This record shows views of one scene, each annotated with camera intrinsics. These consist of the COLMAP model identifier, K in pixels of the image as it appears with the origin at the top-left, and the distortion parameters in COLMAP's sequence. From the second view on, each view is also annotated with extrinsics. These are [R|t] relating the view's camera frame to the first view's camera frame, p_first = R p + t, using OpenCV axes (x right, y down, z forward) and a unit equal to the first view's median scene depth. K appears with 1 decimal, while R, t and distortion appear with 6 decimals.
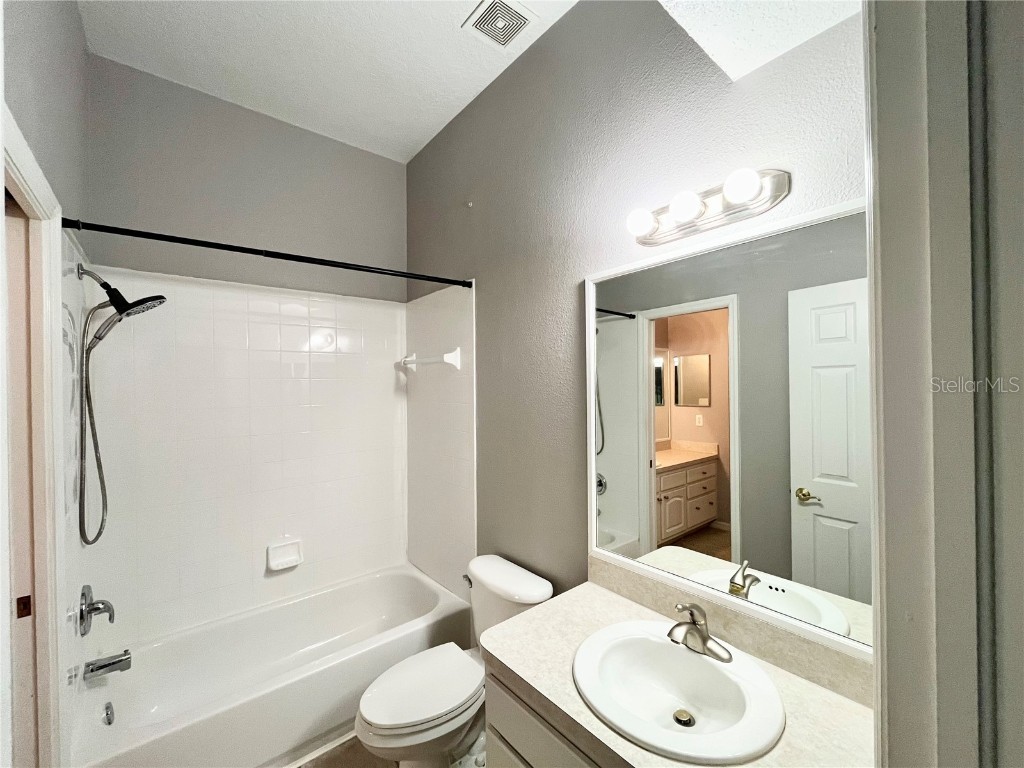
lens RADIAL K [[416.2, 0, 510.5], [0, 416.2, 382.5], [0, 0, 1]] dist [-0.000310, 0.000121]
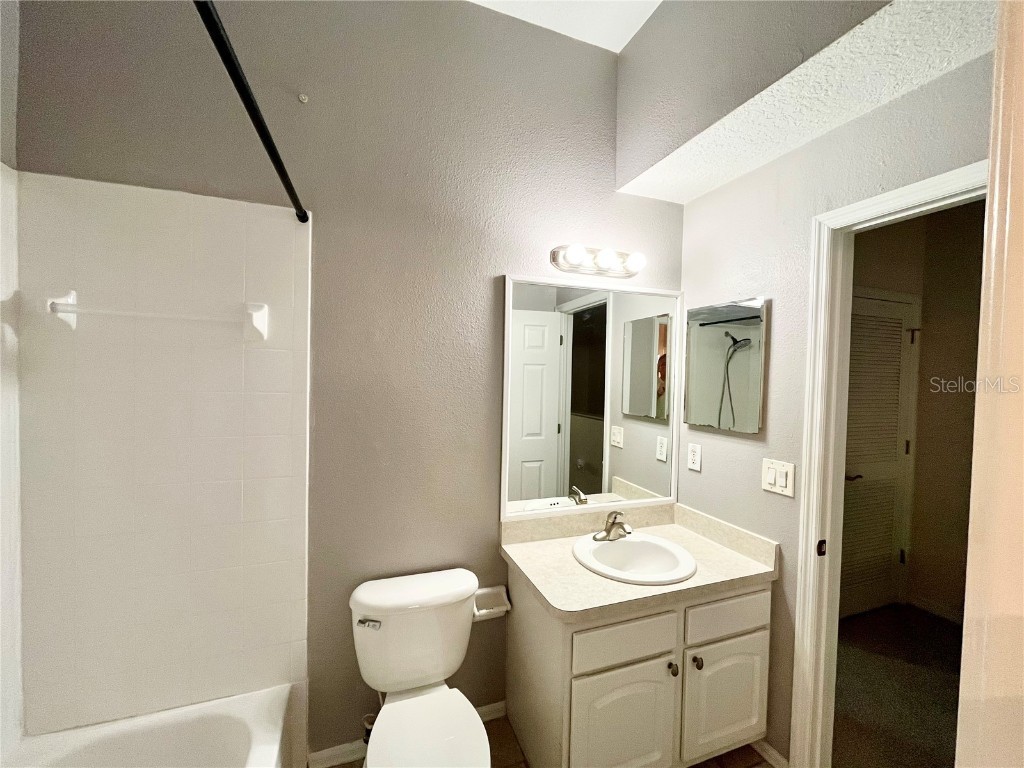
lens RADIAL K [[416.2, 0, 509.0], [0, 416.2, 388.6], [0, 0, 1]] dist [-0.000310, 0.000121]
pose [[0.342362, 0.002052, 0.939566, -0.787531], [-0.025241, 0.999657, 0.007015, 0.040745], [-0.939229, -0.026118, 0.342296, 0.556558]]
